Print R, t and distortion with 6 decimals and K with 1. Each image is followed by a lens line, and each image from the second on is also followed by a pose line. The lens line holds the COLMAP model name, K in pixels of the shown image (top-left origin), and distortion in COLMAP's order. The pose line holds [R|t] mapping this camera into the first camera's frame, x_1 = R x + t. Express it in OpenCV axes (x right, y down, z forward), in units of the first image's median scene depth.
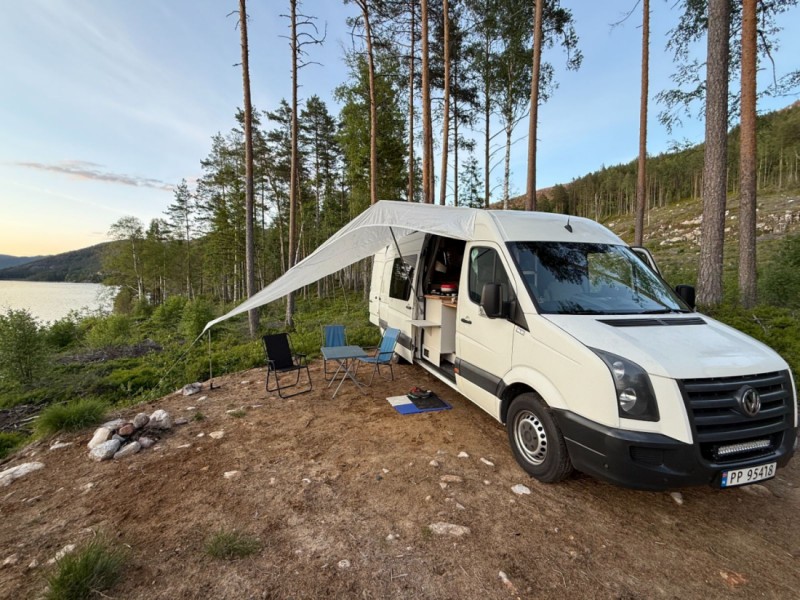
lens RADIAL K [[406.9, 0, 437.8], [0, 406.9, 301.1], [0, 0, 1]] dist [0.000374, -0.000619]
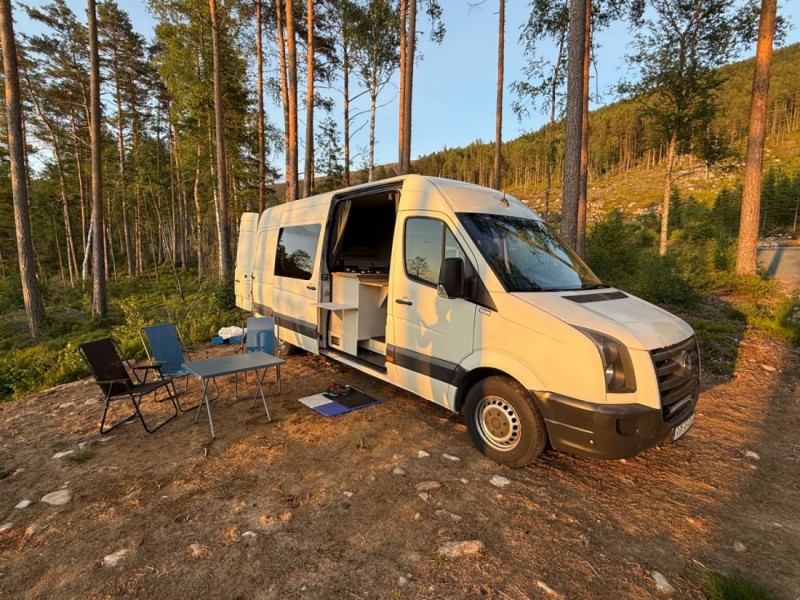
lens RADIAL K [[406.9, 0, 437.8], [0, 406.9, 301.1], [0, 0, 1]] dist [0.000374, -0.000619]
pose [[0.910412, -0.036345, 0.412103, -0.147727], [0.012818, 0.998133, 0.059711, -0.003034], [-0.413504, -0.049079, 0.909178, 0.115390]]
